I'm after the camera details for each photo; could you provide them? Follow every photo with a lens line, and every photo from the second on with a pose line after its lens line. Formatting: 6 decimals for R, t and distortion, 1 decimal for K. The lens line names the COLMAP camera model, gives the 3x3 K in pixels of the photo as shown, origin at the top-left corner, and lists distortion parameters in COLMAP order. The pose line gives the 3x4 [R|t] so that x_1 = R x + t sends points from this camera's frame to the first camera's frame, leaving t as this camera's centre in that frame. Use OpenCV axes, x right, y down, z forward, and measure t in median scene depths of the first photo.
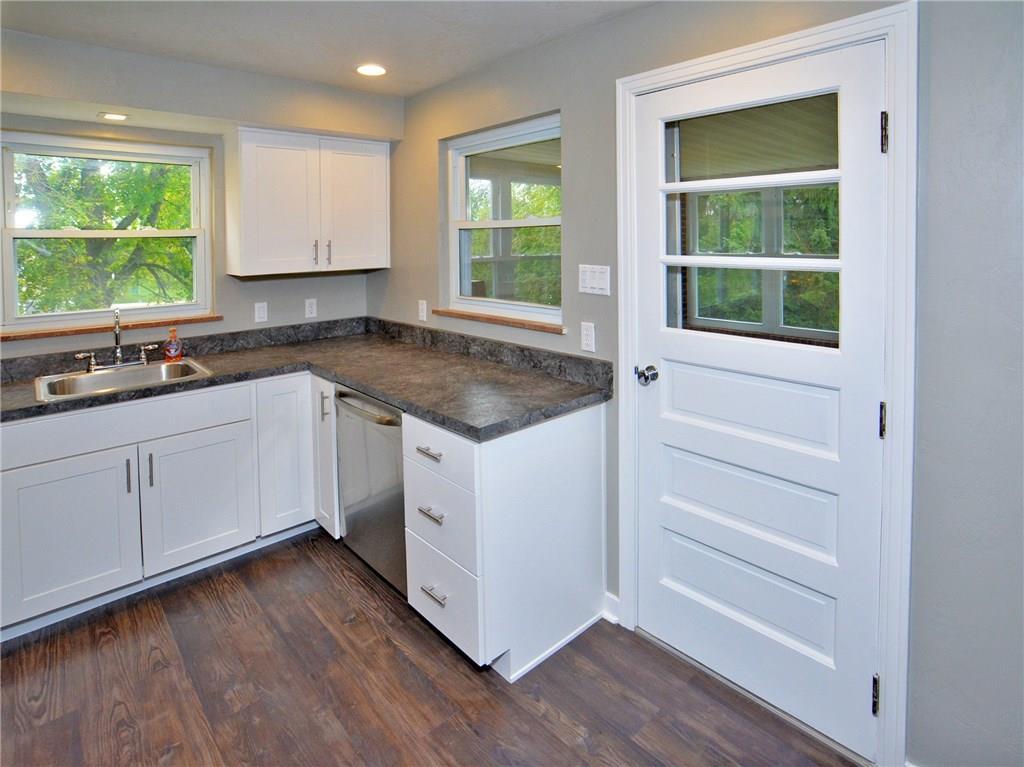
lens RADIAL K [[534.4, 0, 513.5], [0, 534.4, 303.1], [0, 0, 1]] dist [-0.050899, -0.000484]
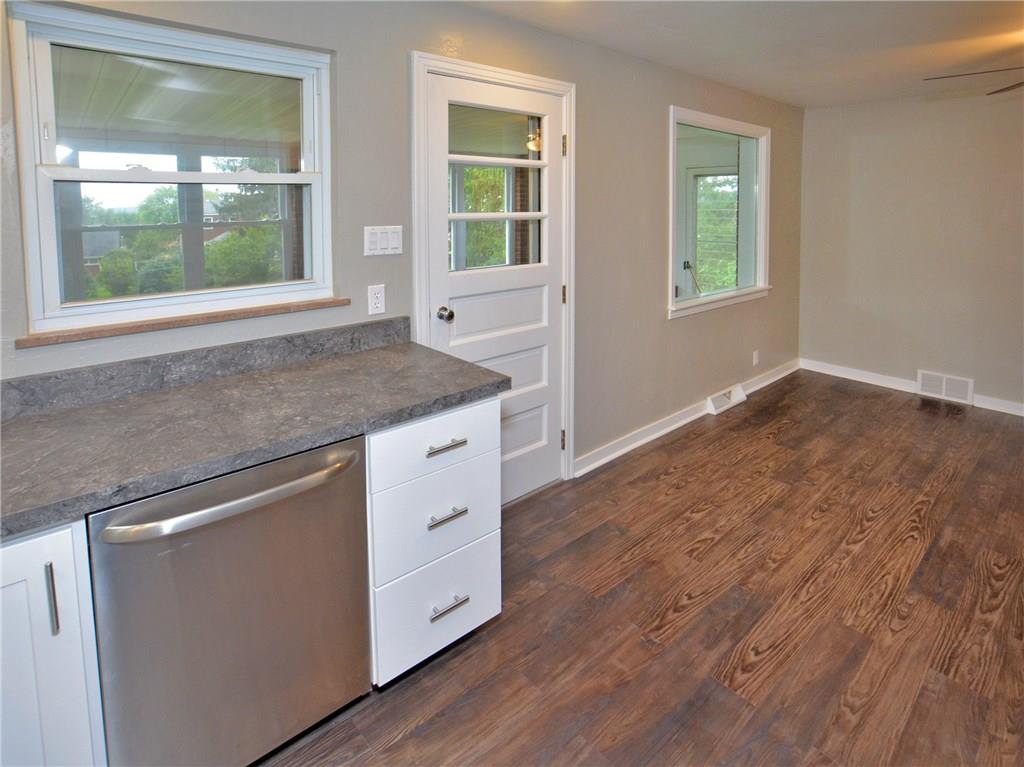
lens RADIAL K [[519.9, 0, 512.7], [0, 519.9, 296.0], [0, 0, 1]] dist [-0.033191, 0.000238]
pose [[0.047702, -0.158863, 0.986148, -0.832392], [0.119754, 0.981060, 0.152251, -0.062177], [-0.991657, 0.110832, 0.065823, 0.718324]]
